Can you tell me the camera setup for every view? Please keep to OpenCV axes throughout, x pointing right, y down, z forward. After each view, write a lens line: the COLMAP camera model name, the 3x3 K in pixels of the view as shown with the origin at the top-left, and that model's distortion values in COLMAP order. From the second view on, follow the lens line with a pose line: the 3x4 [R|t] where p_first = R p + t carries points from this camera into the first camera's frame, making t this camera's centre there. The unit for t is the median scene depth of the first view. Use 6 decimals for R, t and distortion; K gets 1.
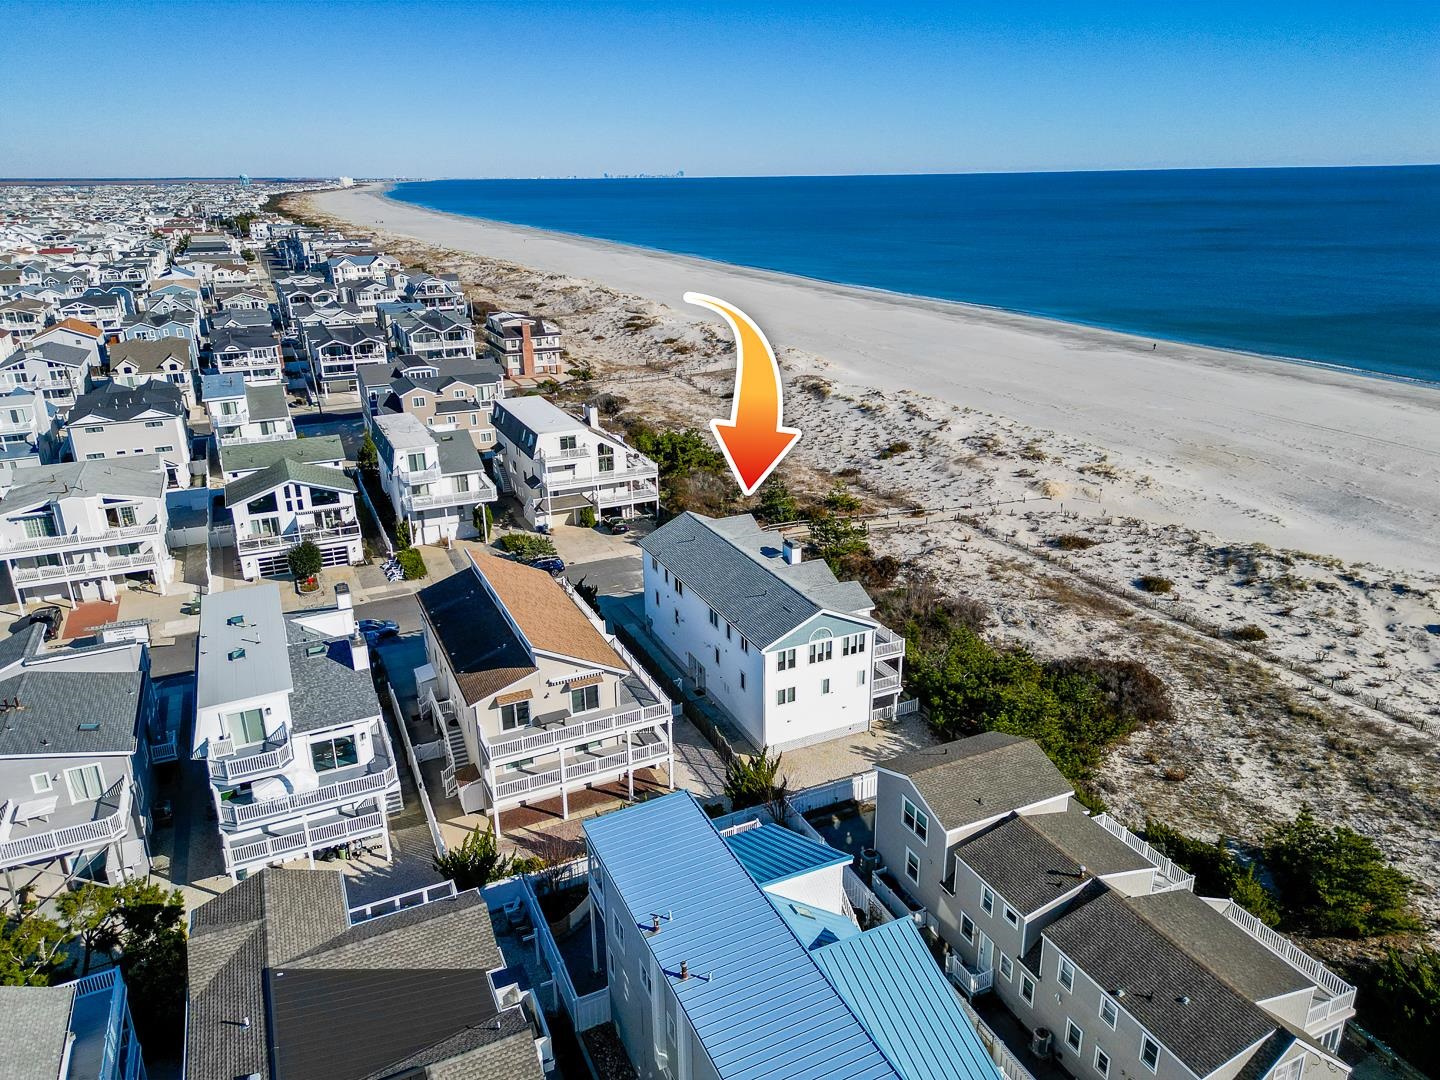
lens RADIAL K [[995.8, 0, 724.4], [0, 995.8, 539.9], [0, 0, 1]] dist [0.039206, -0.005811]
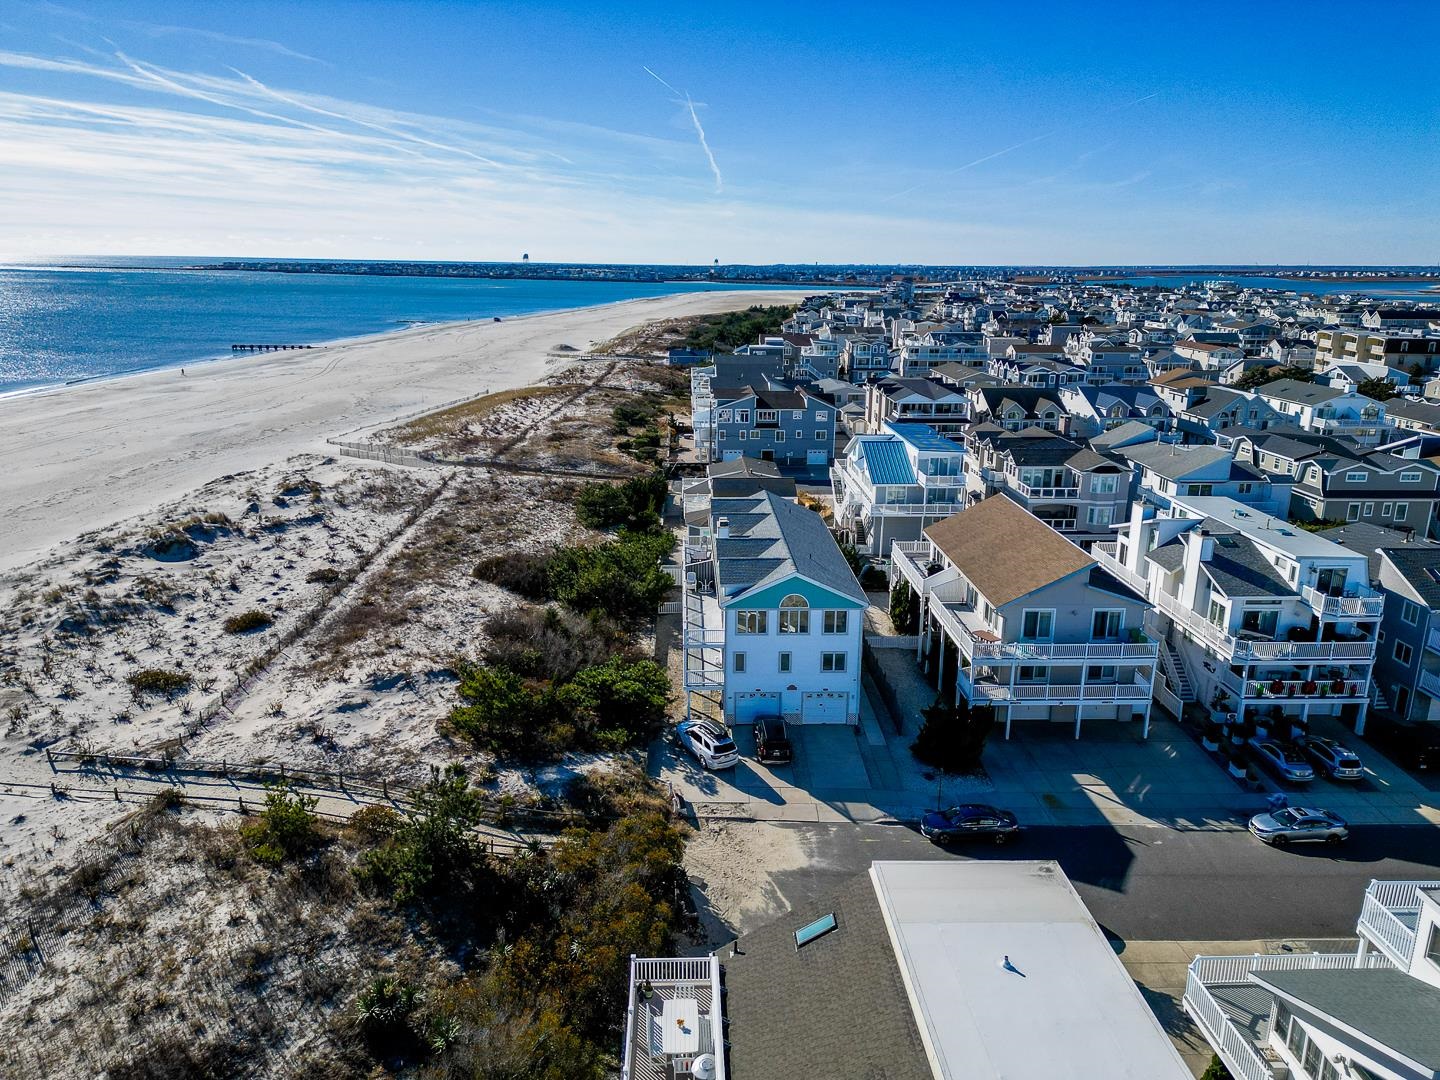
lens RADIAL K [[995.8, 0, 718.8], [0, 995.8, 539.3], [0, 0, 1]] dist [0.039206, -0.005811]
pose [[-0.922542, -0.104042, 0.371607, -0.233493], [0.128086, 0.825820, 0.549195, -0.418974], [-0.364020, 0.554253, -0.748528, 1.436901]]
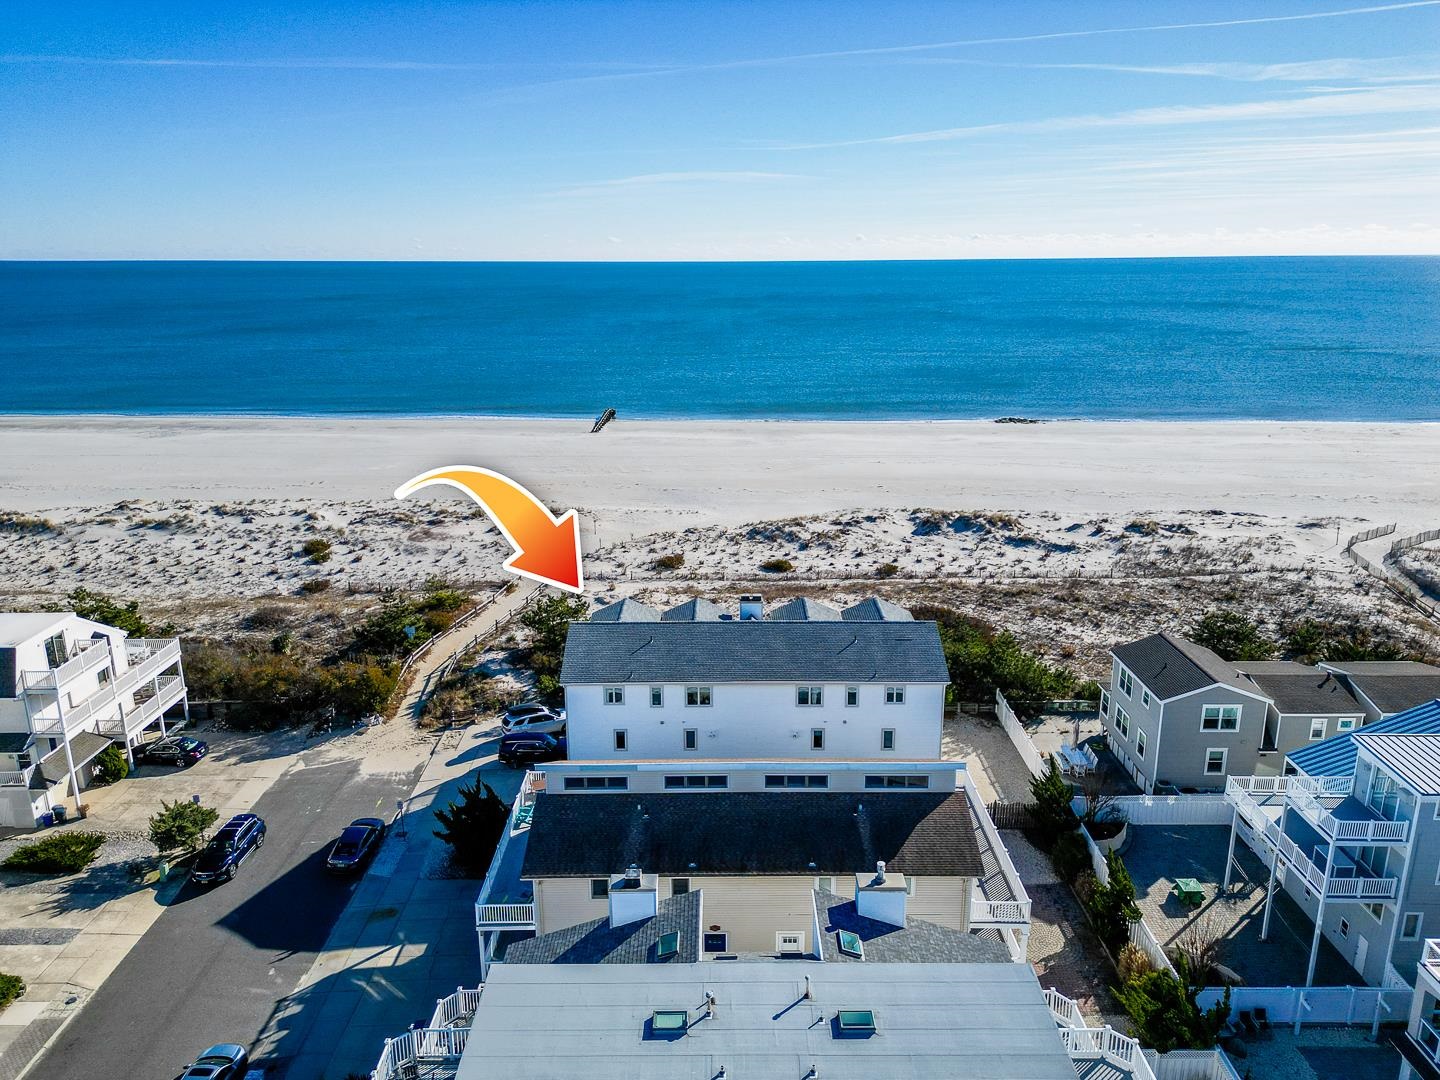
lens RADIAL K [[995.8, 0, 719.4], [0, 995.8, 537.8], [0, 0, 1]] dist [0.039206, -0.005811]
pose [[0.434924, -0.234921, 0.869283, -0.575946], [0.308902, 0.945713, 0.101025, -0.121016], [-0.845826, 0.224585, 0.483881, 0.497310]]
